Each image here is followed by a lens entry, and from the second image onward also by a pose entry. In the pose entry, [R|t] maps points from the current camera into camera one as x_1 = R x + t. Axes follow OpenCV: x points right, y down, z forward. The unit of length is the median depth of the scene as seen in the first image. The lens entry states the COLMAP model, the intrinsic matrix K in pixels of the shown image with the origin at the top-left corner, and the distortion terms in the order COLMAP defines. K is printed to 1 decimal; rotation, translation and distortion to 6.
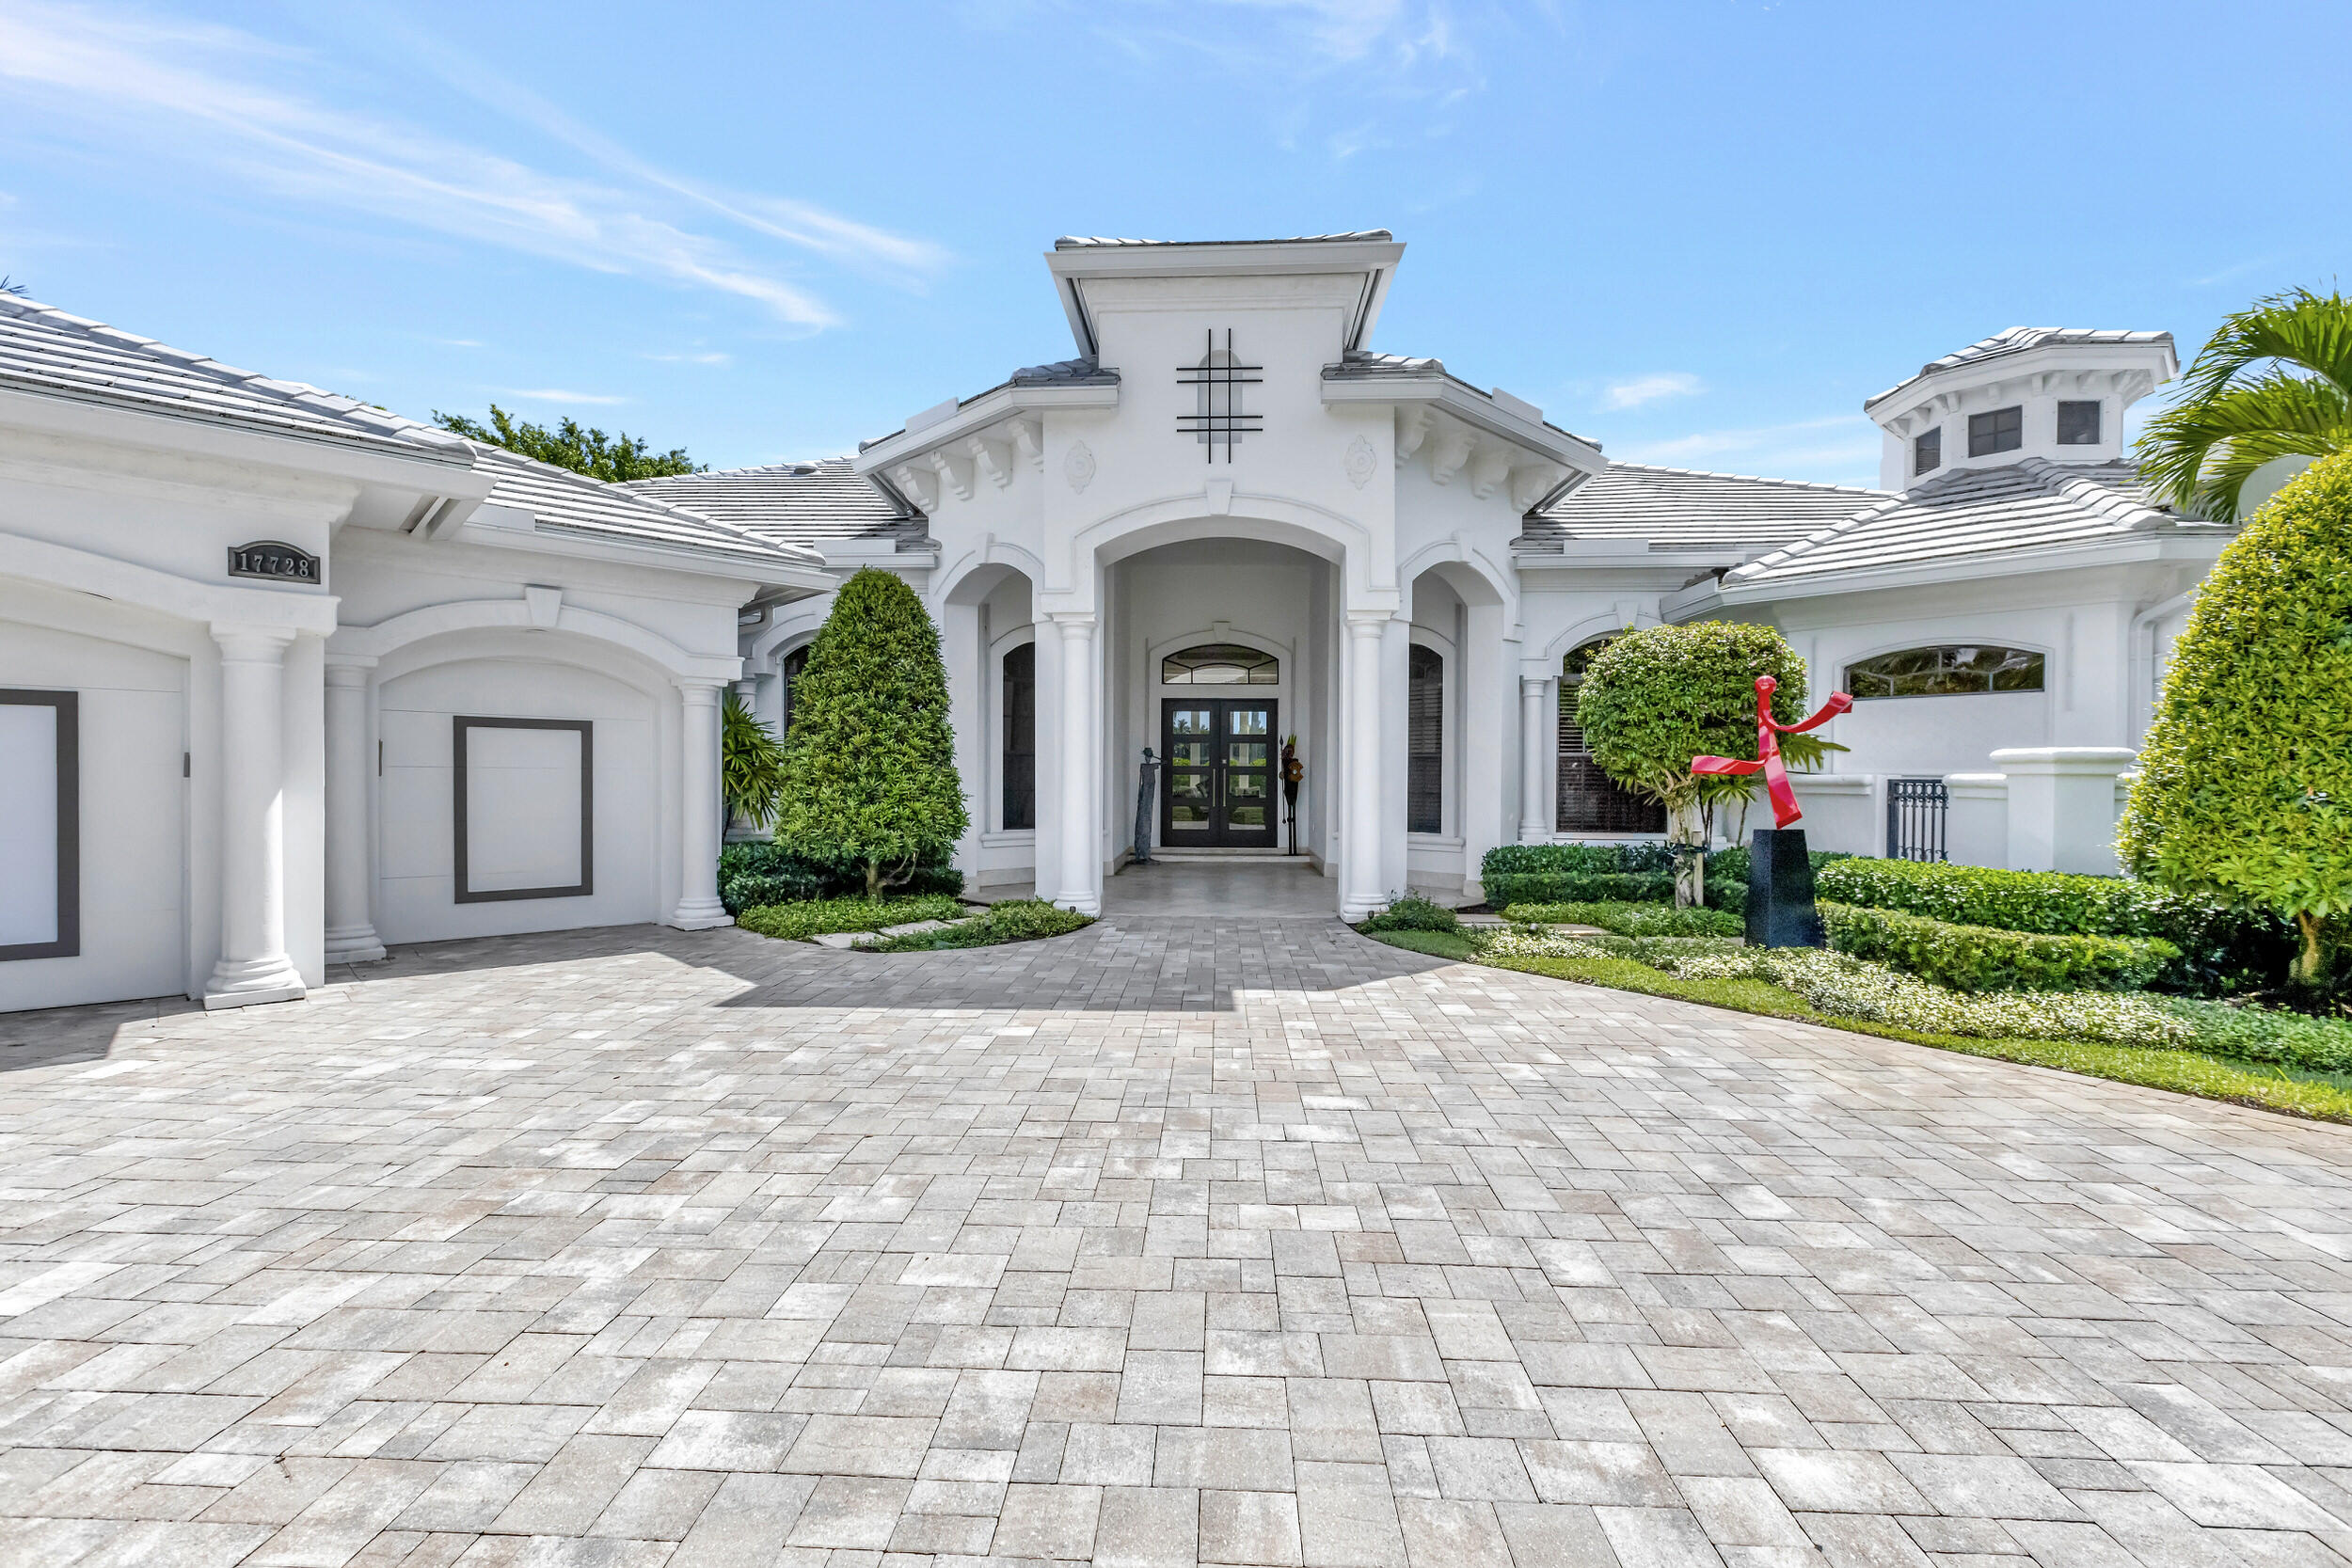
lens RADIAL K [[1049.6, 0, 1181.8], [0, 1049.6, 787.9], [0, 0, 1]] dist [-0.004913, -0.000683]
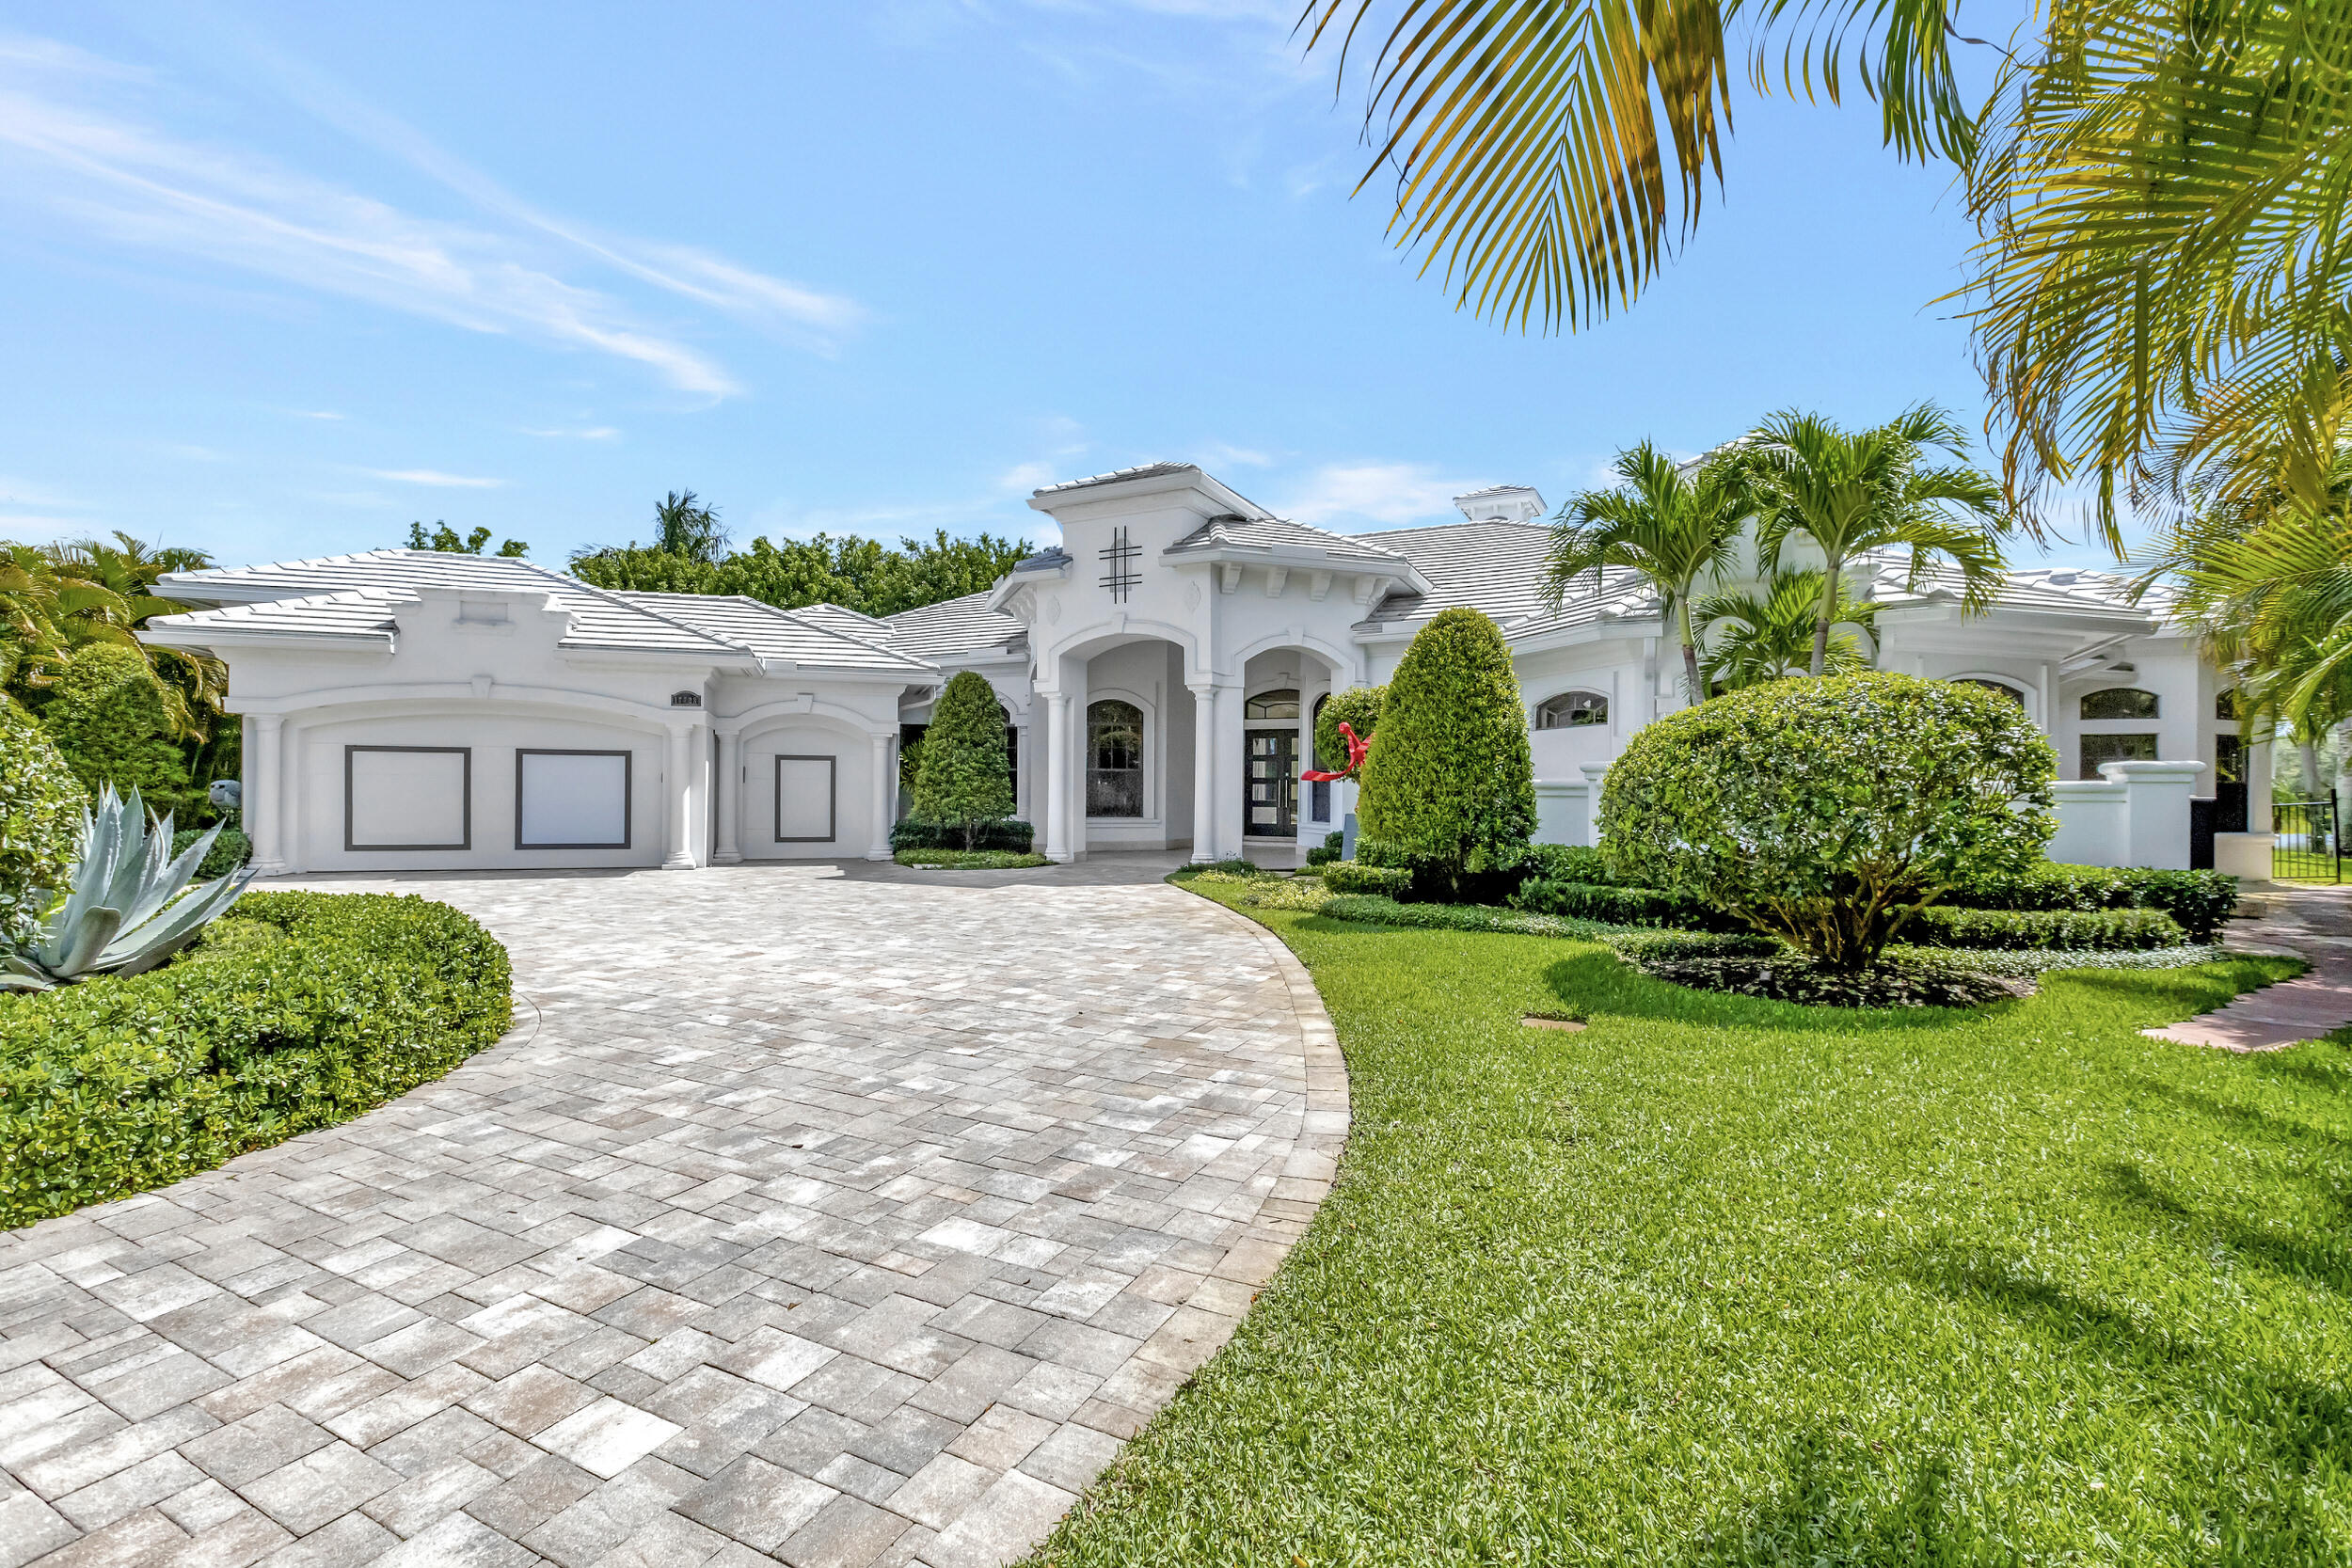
lens RADIAL K [[1049.6, 0, 1170.4], [0, 1049.6, 781.5], [0, 0, 1]] dist [-0.004913, -0.000683]
pose [[0.900099, -0.000641, -0.435685, 0.870751], [-0.007767, 0.999816, -0.017517, 0.015853], [0.435617, 0.019152, 0.899929, -0.525355]]
